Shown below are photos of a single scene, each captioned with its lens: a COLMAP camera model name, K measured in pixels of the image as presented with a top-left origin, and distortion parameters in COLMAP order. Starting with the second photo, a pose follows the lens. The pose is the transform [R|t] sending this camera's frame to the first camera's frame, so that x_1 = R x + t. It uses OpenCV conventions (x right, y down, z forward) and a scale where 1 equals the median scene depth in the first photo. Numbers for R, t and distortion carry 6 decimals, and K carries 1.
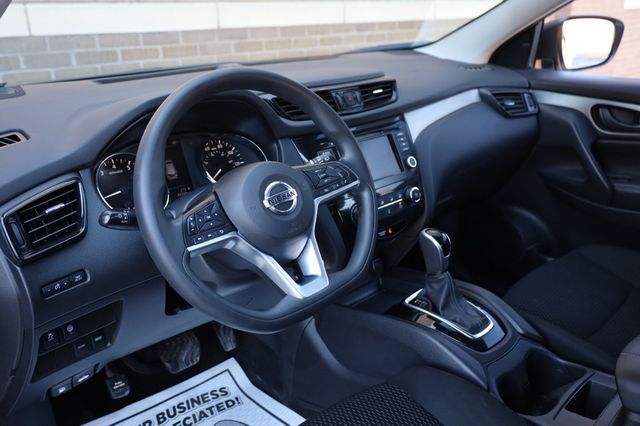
lens RADIAL K [[531.7, 0, 320.0], [0, 531.7, 213.0], [0, 0, 1]] dist [0.017386, 0.011188]
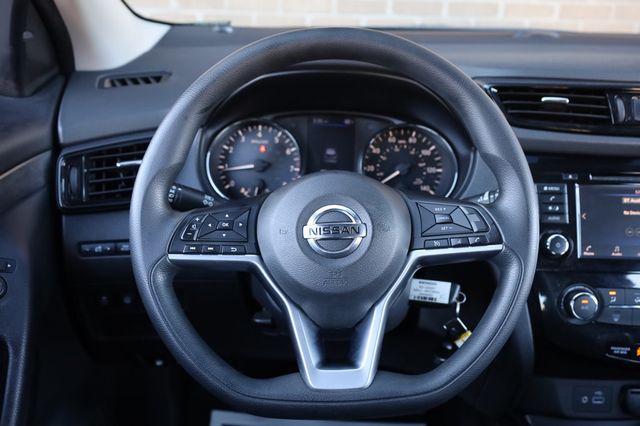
lens RADIAL K [[648.1, 0, 320.0], [0, 648.1, 213.0], [0, 0, 1]] dist [-0.005293, 0.015196]
pose [[0.728490, 0.285751, -0.622614, 0.206643], [-0.278483, 0.953894, 0.111954, -0.068537], [0.625899, 0.091830, 0.774479, 0.189663]]
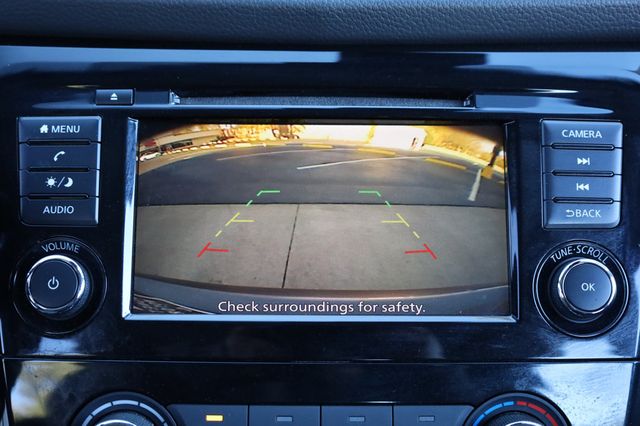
lens RADIAL K [[925.8, 0, 320.0], [0, 925.8, 213.0], [0, 0, 1]] dist [0.010535, 0.016945]
pose [[0.733510, 0.244260, -0.634271, 0.247520], [-0.265169, 0.962086, 0.063845, -0.095379], [0.625818, 0.121358, 0.770470, 0.557565]]
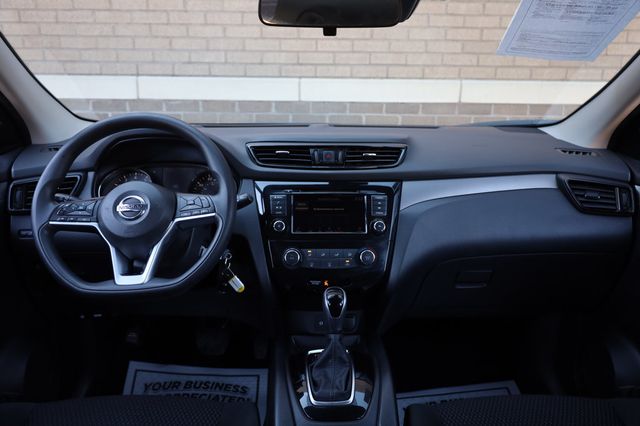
lens RADIAL K [[503.4, 0, 320.0], [0, 503.4, 213.0], [0, 0, 1]] dist [0.000174, 0.004597]
pose [[0.753901, 0.181788, -0.631337, 0.553413], [-0.258769, 0.965441, -0.031014, -0.050358], [0.603881, 0.186752, 0.774888, 0.159034]]
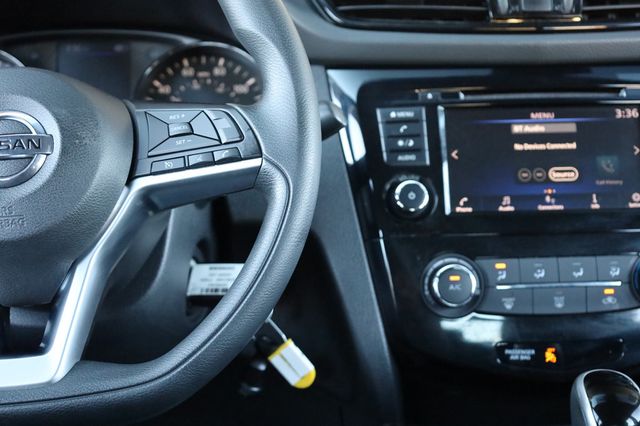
lens RADIAL K [[1058.7, 0, 320.0], [0, 1058.7, 213.0], [0, 0, 1]] dist [-0.032059, 0.003735]
pose [[0.763176, 0.183805, -0.619498, 0.339310], [-0.233211, 0.972425, 0.001220, -0.019467], [0.602639, 0.143543, 0.784998, 0.250244]]
